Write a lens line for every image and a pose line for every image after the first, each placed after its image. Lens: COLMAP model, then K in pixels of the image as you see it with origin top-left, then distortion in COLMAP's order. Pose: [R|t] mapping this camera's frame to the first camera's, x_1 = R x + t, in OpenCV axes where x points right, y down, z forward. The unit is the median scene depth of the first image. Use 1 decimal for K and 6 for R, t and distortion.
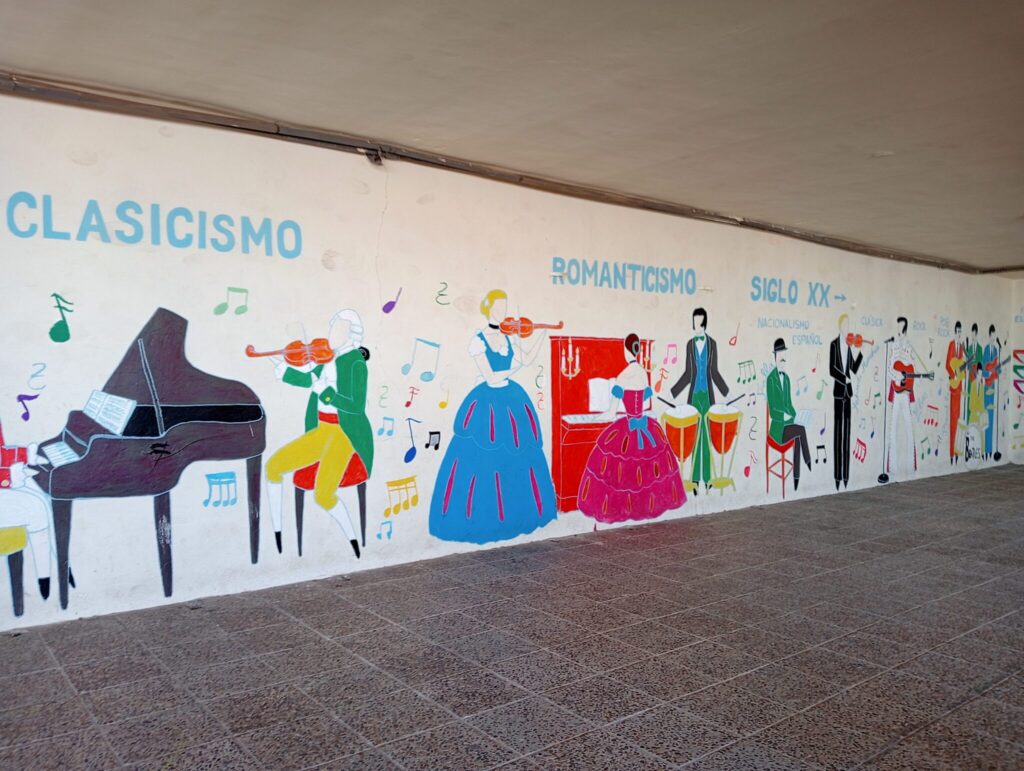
lens RADIAL K [[811.3, 0, 508.8], [0, 811.3, 384.1], [0, 0, 1]] dist [0.067404, -0.113016]
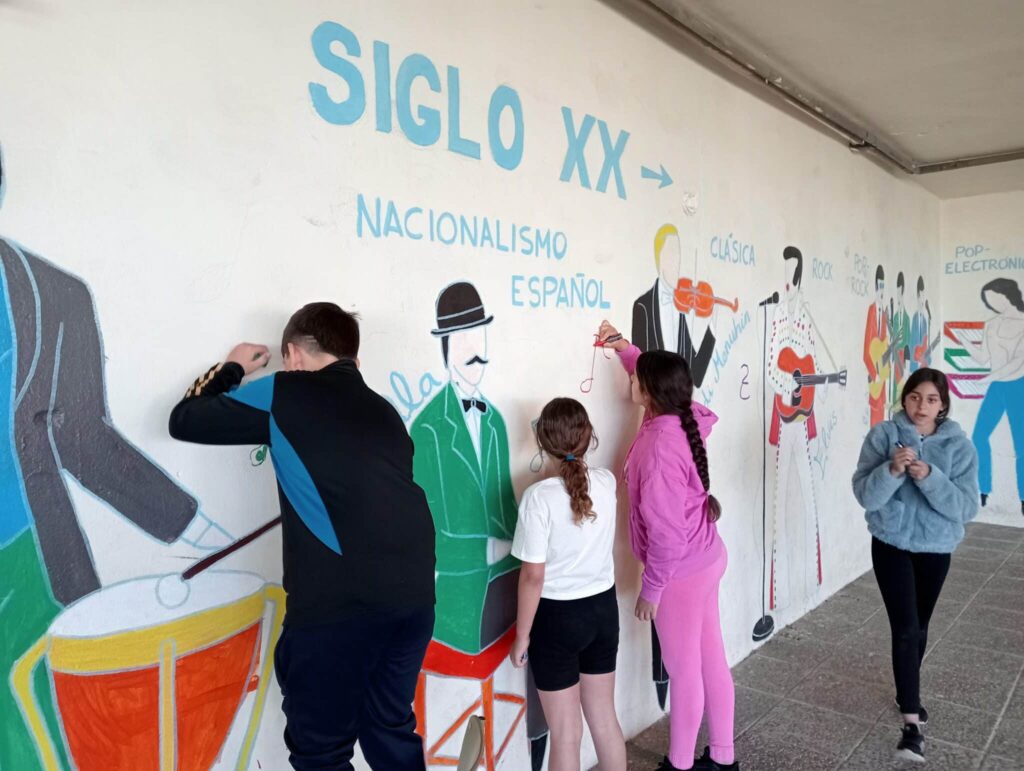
lens RADIAL K [[811.3, 0, 510.7], [0, 811.3, 385.5], [0, 0, 1]] dist [0.067404, -0.113016]
pose [[0.979186, -0.030553, 0.200653, 0.262402], [0.026714, 0.999405, 0.021815, -0.023525], [-0.201200, -0.016001, 0.979419, 0.647897]]
